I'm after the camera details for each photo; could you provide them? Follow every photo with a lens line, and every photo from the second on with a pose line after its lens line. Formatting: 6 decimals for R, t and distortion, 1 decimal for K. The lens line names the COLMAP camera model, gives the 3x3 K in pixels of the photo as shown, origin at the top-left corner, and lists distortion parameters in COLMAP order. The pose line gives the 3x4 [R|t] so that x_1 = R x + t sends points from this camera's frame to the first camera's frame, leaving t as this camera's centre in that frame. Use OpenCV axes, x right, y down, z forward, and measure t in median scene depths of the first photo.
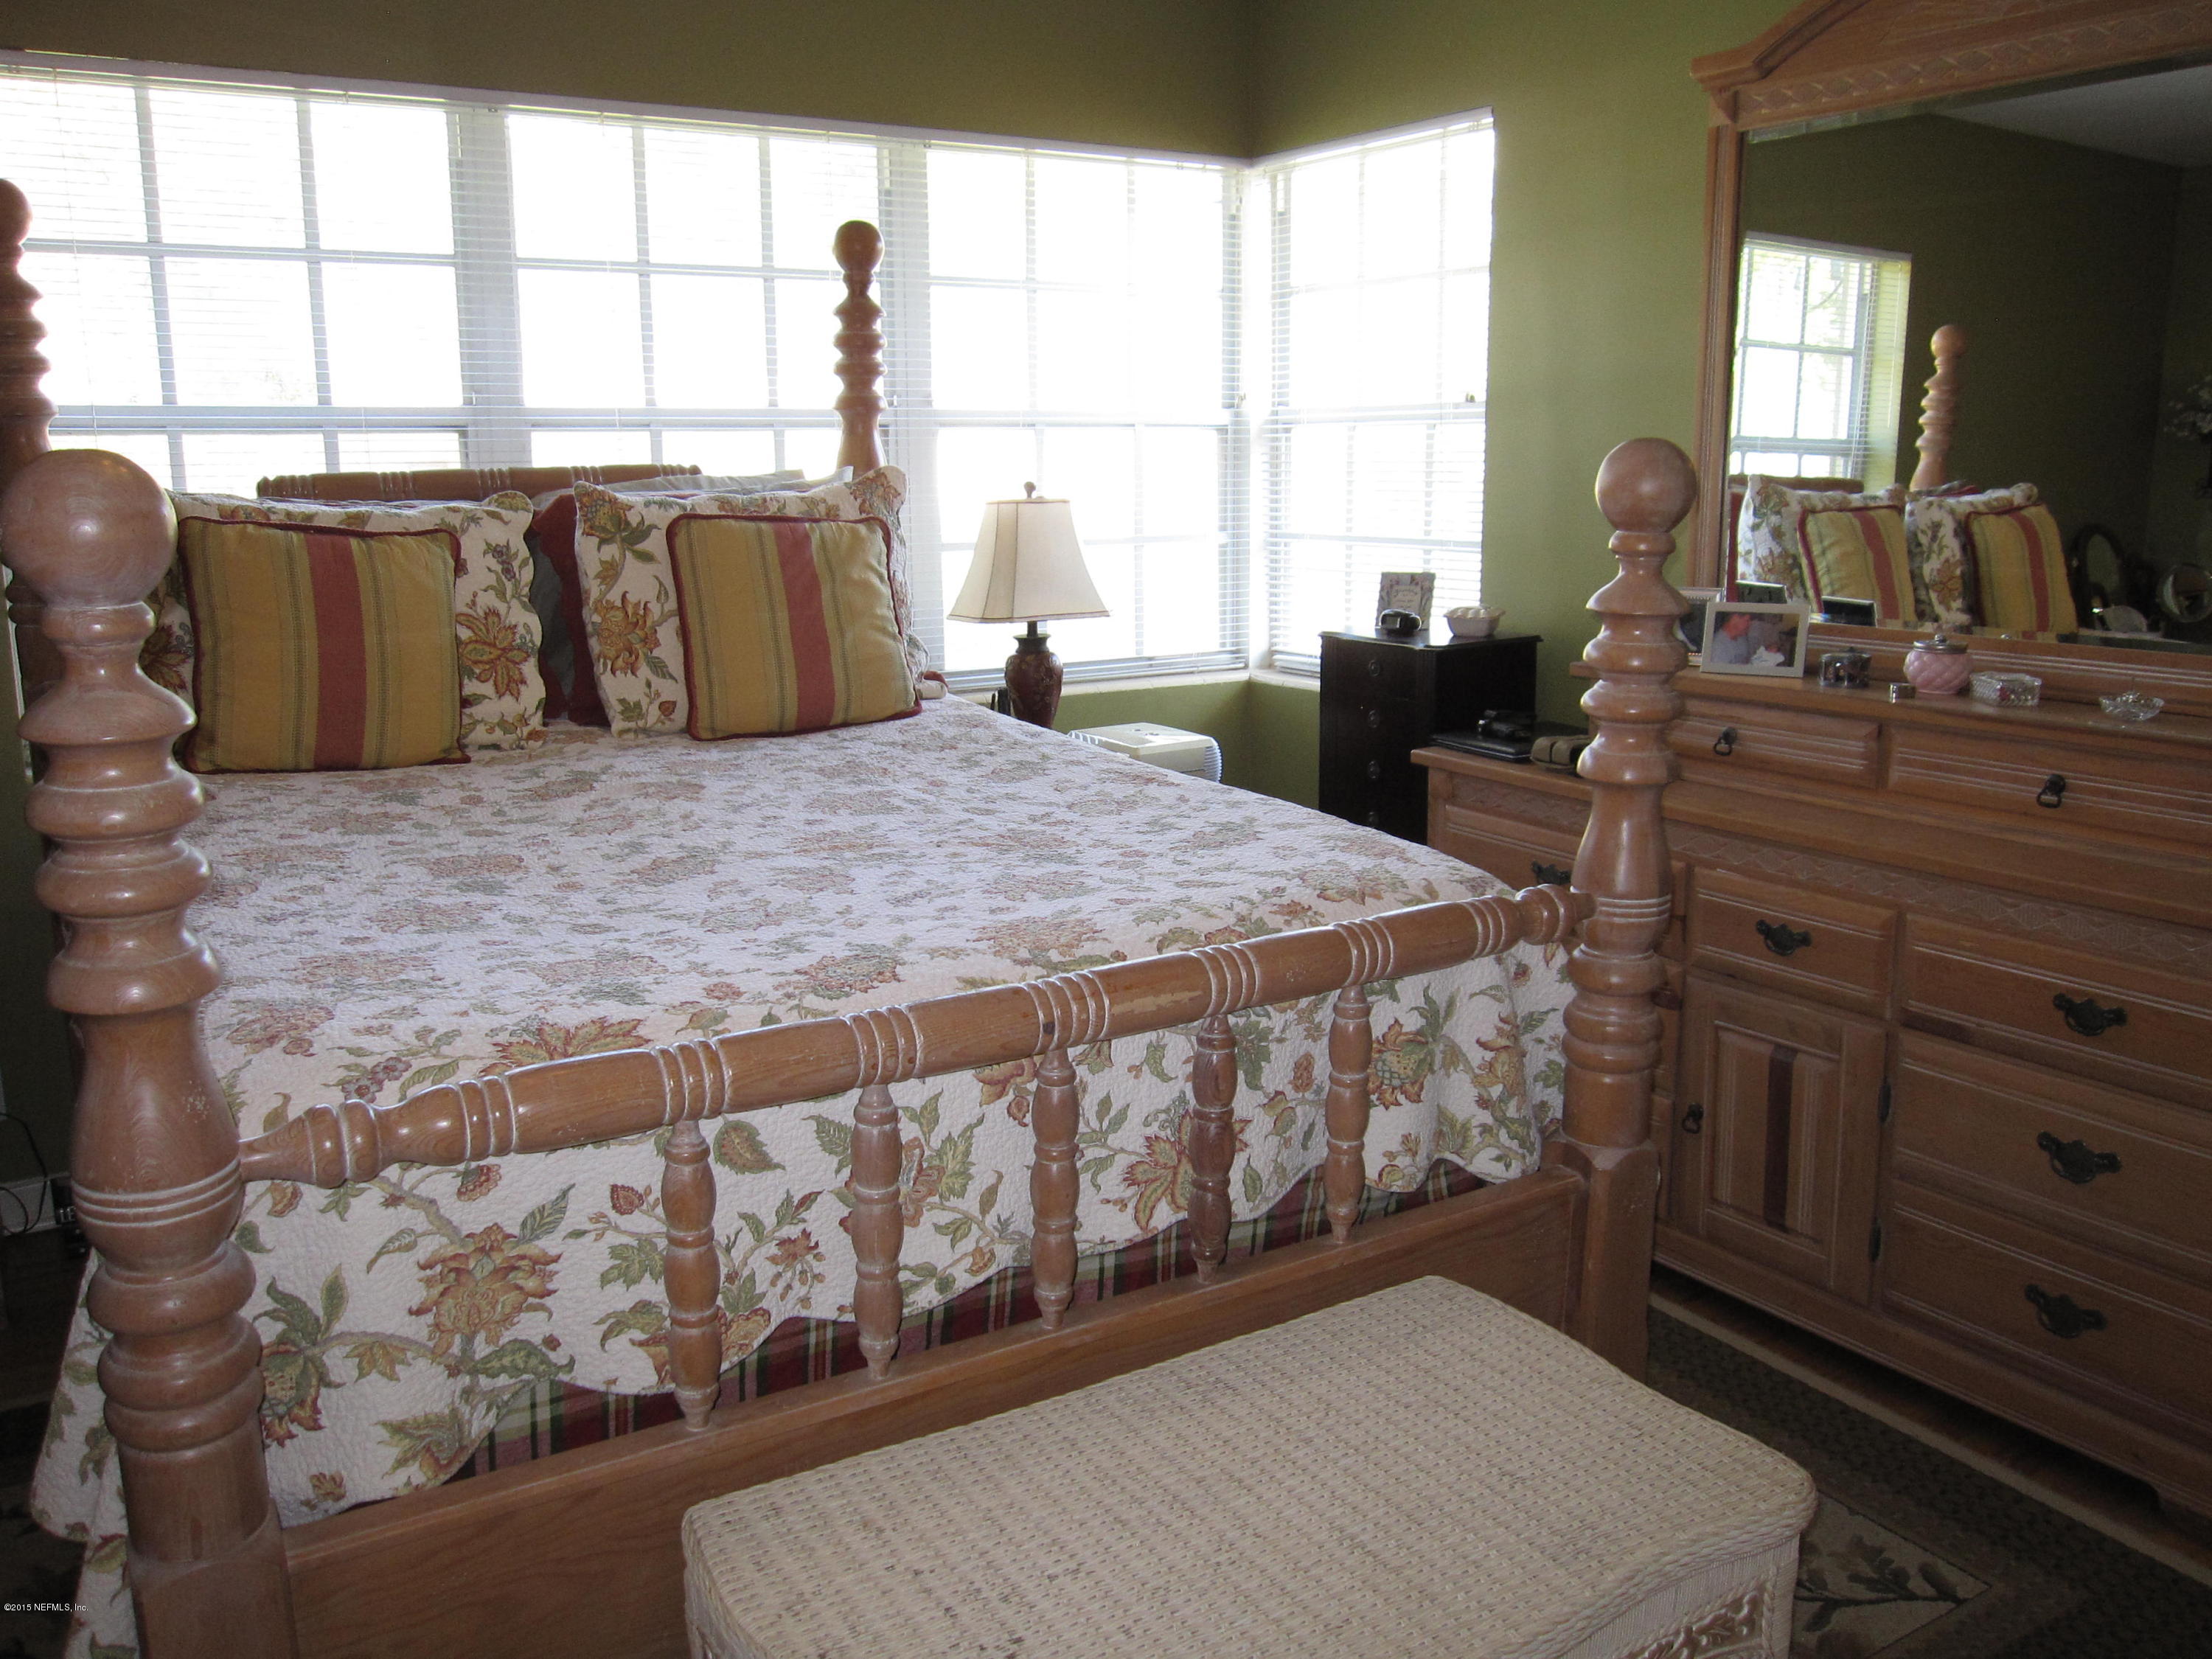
lens RADIAL K [[1841.6, 0, 1119.1], [0, 1841.6, 825.2], [0, 0, 1]] dist [-0.069676, 0.033201]
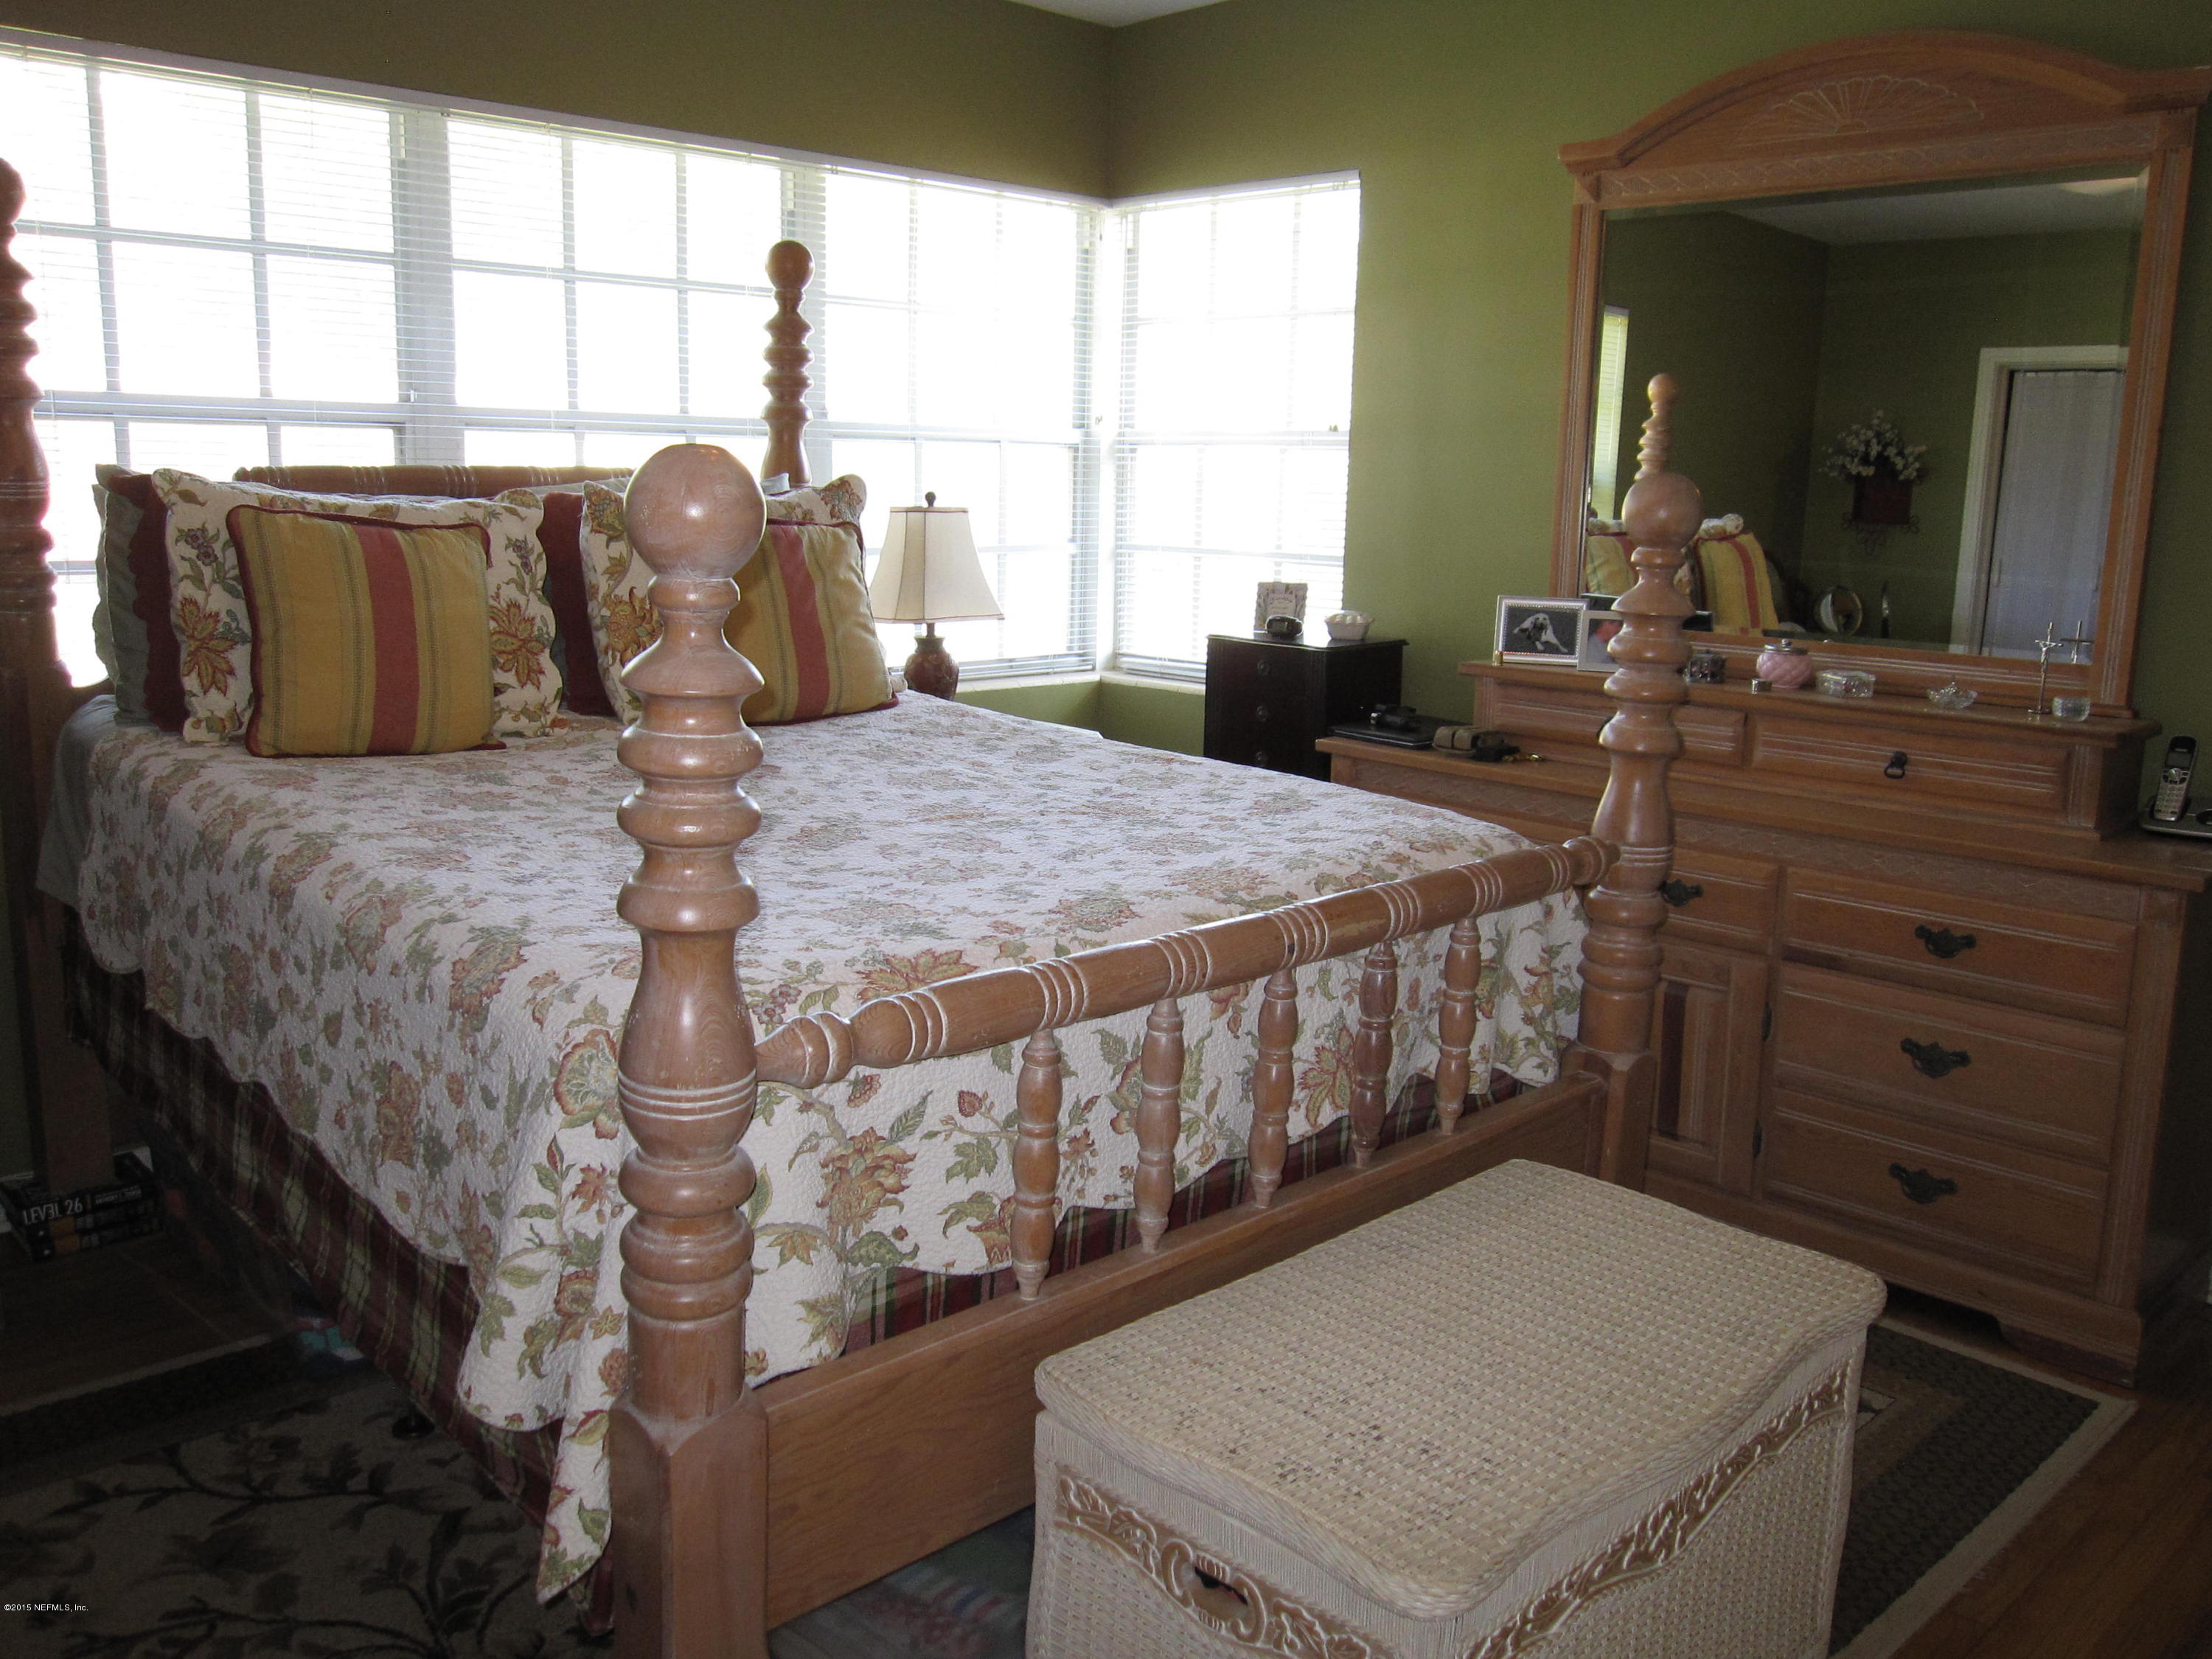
lens RADIAL K [[1841.6, 0, 1118.4], [0, 1841.6, 832.5], [0, 0, 1]] dist [-0.069676, 0.033201]
pose [[0.977173, -0.012199, 0.212093, -0.248739], [0.013101, 0.999910, -0.002848, 0.022181], [-0.212039, 0.005562, 0.977245, -0.093845]]
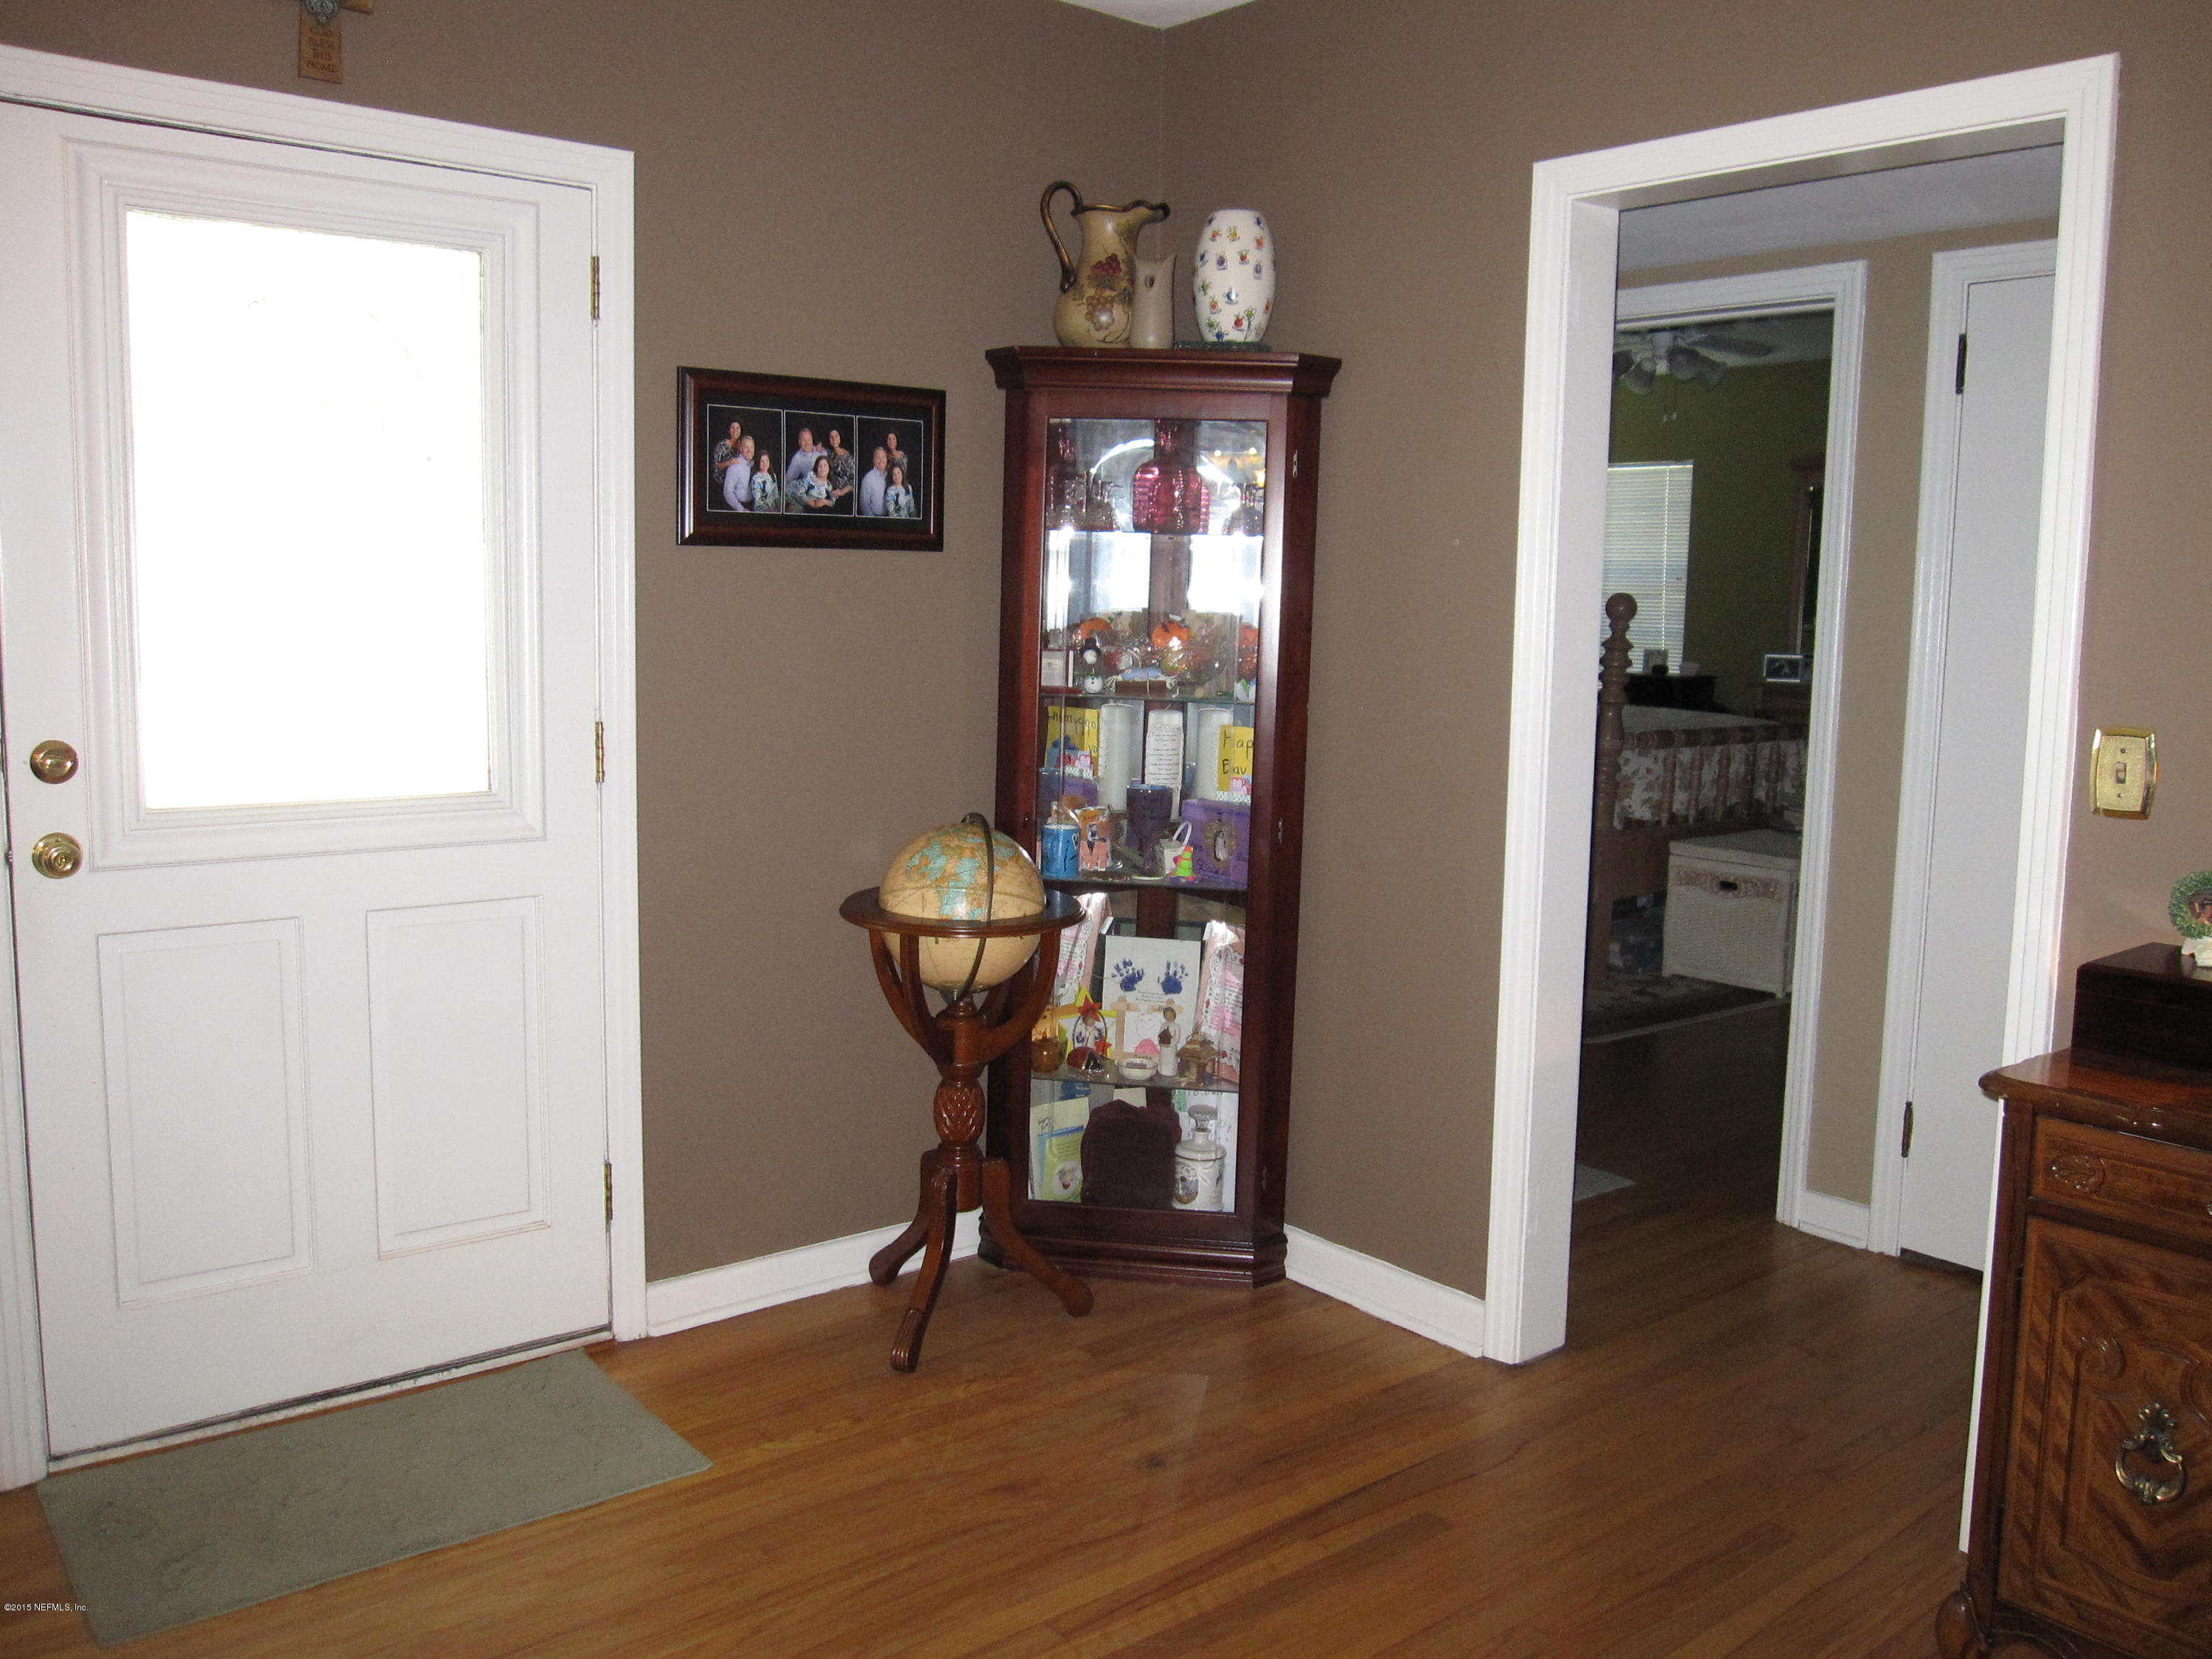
lens RADIAL K [[1841.6, 0, 1111.8], [0, 1841.6, 822.4], [0, 0, 1]] dist [-0.069676, 0.033201]
pose [[0.990684, 0.019751, 0.134737, -1.201538], [-0.009882, 0.997245, -0.073523, 0.376822], [-0.135818, 0.071507, 0.988150, -1.733466]]
